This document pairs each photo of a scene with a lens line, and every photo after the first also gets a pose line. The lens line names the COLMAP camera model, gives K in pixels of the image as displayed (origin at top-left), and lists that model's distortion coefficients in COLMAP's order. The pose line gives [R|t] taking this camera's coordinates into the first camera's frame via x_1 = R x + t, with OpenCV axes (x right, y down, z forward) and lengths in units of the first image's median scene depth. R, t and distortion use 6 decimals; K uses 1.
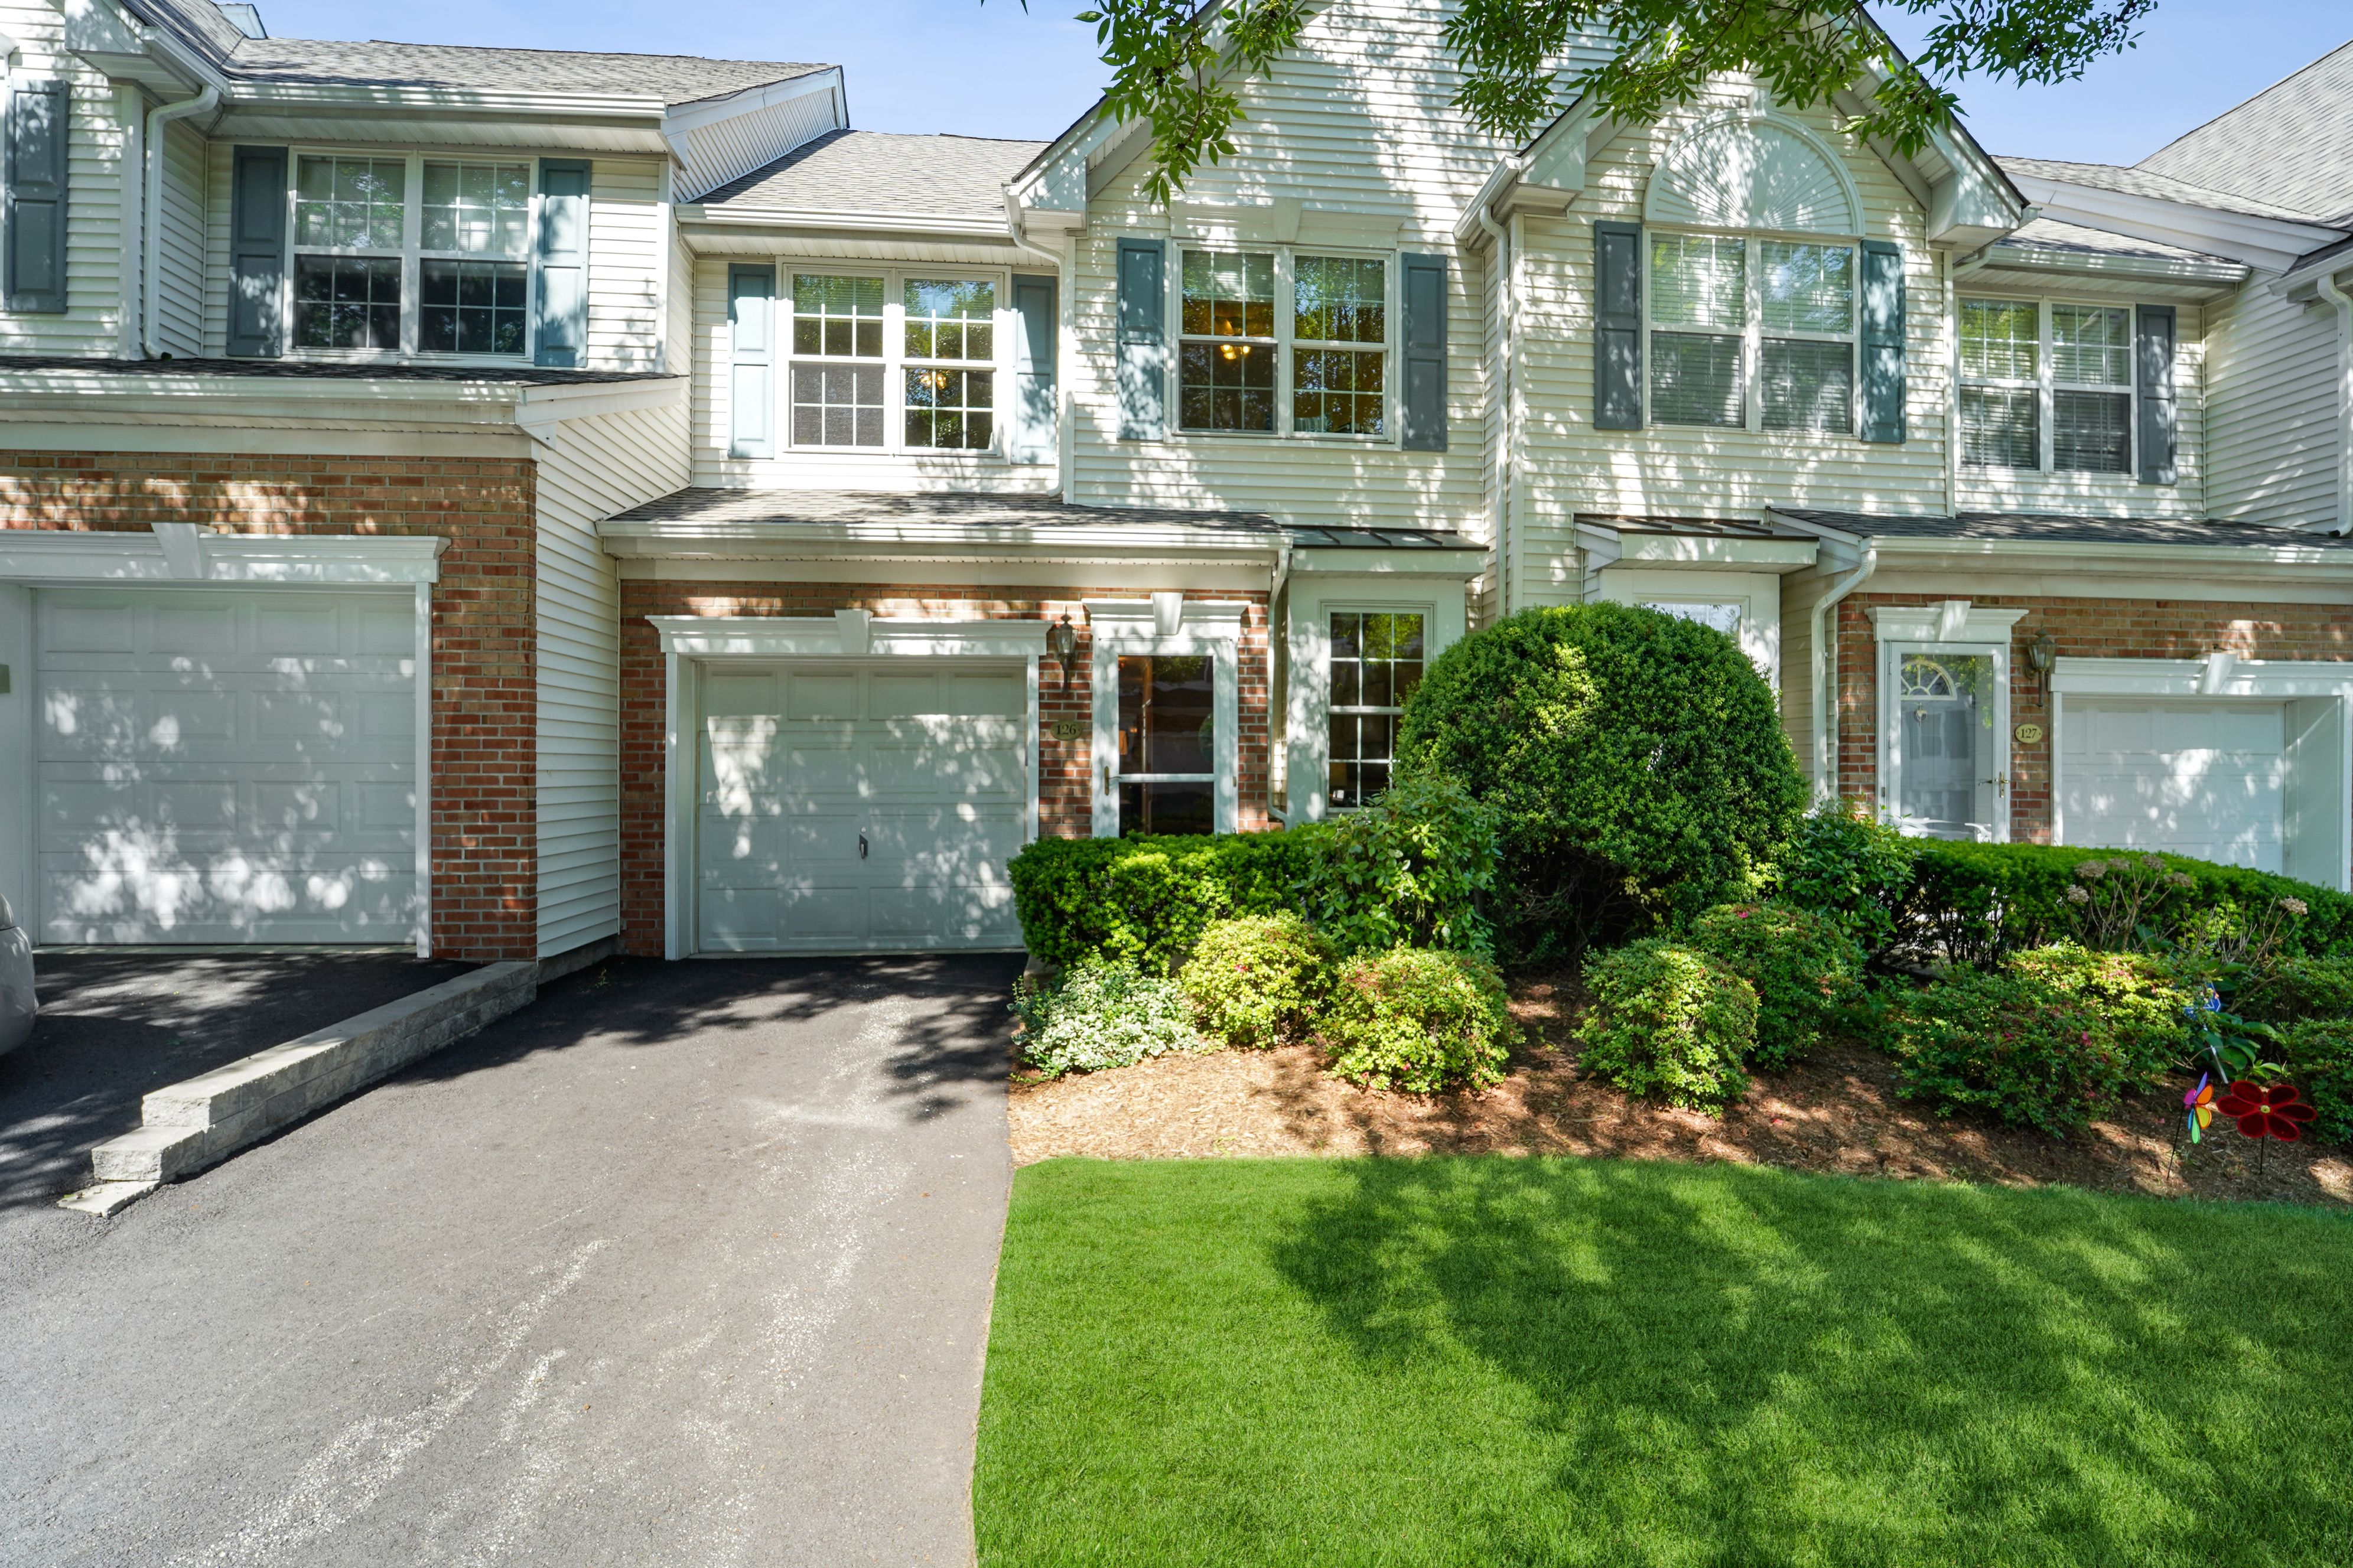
lens RADIAL K [[1014.0, 0, 1172.1], [0, 1014.0, 768.1], [0, 0, 1]] dist [-0.023851, -0.000130]
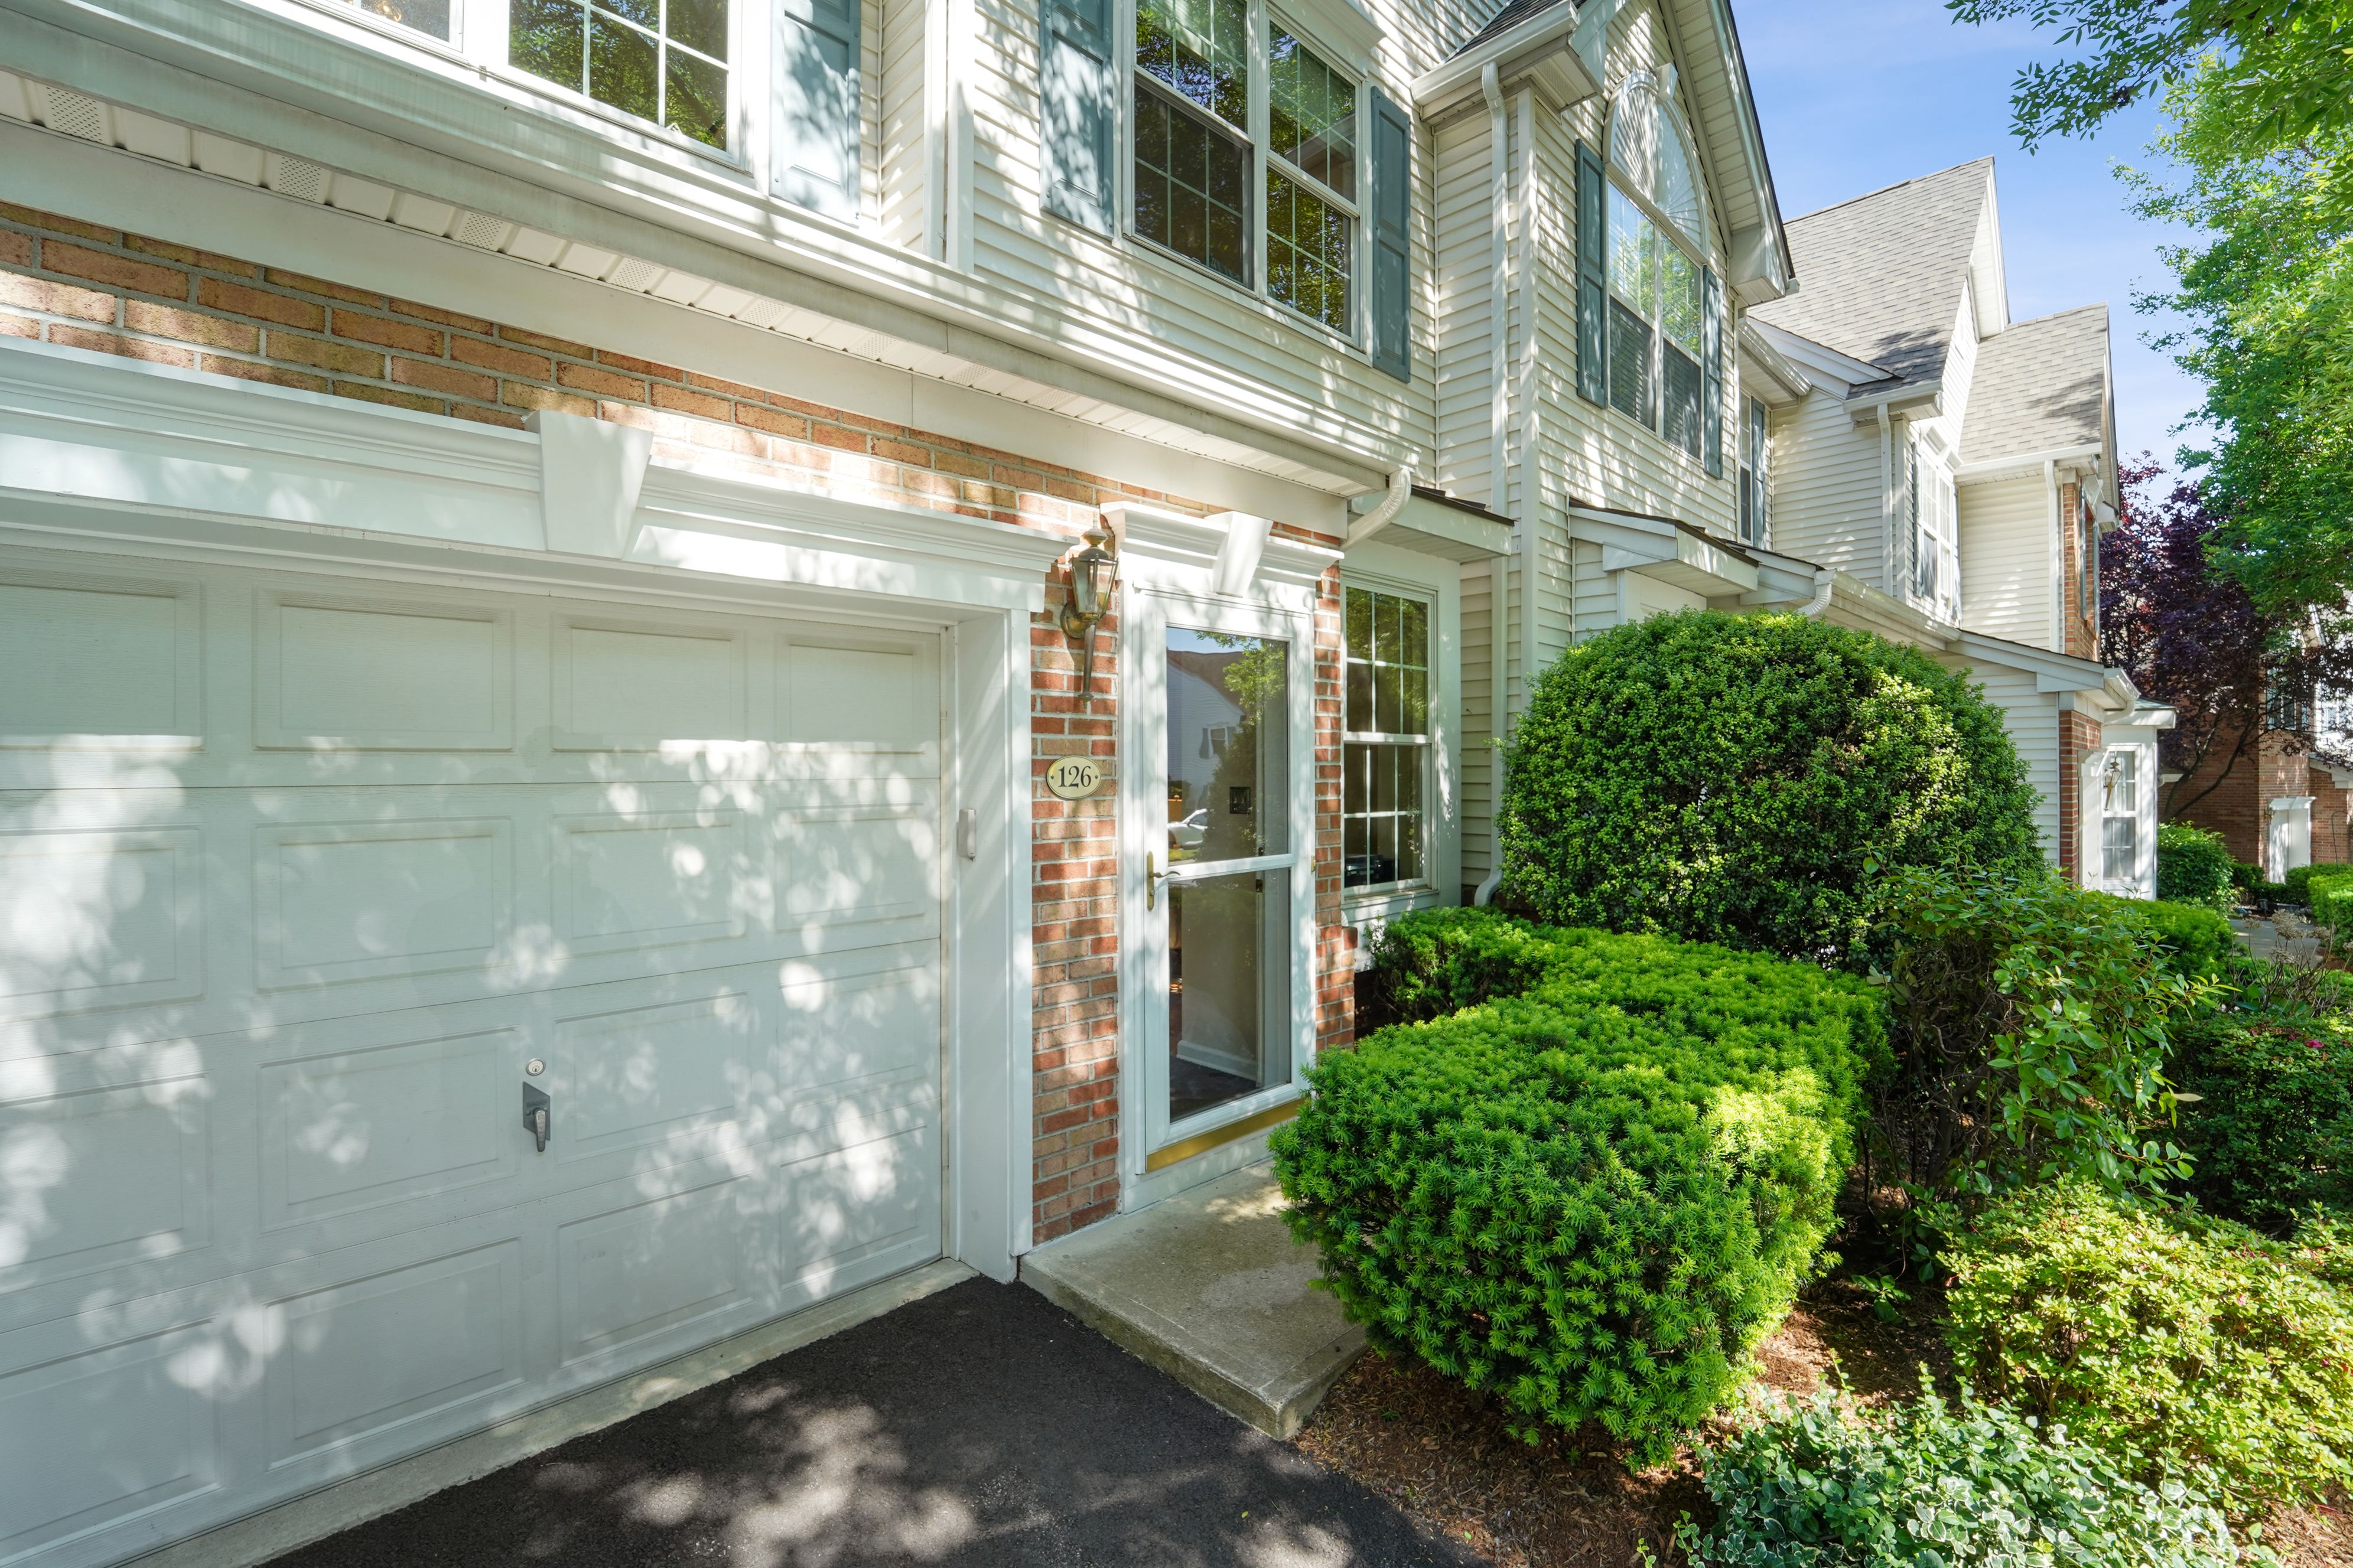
lens RADIAL K [[994.9, 0, 1181.4], [0, 994.9, 746.3], [0, 0, 1]] dist [0.001314, -0.000132]
pose [[0.780502, 0.011089, 0.625055, -0.337331], [-0.002028, 0.999882, -0.015206, -0.043944], [-0.625150, 0.010600, 0.780433, 0.593039]]
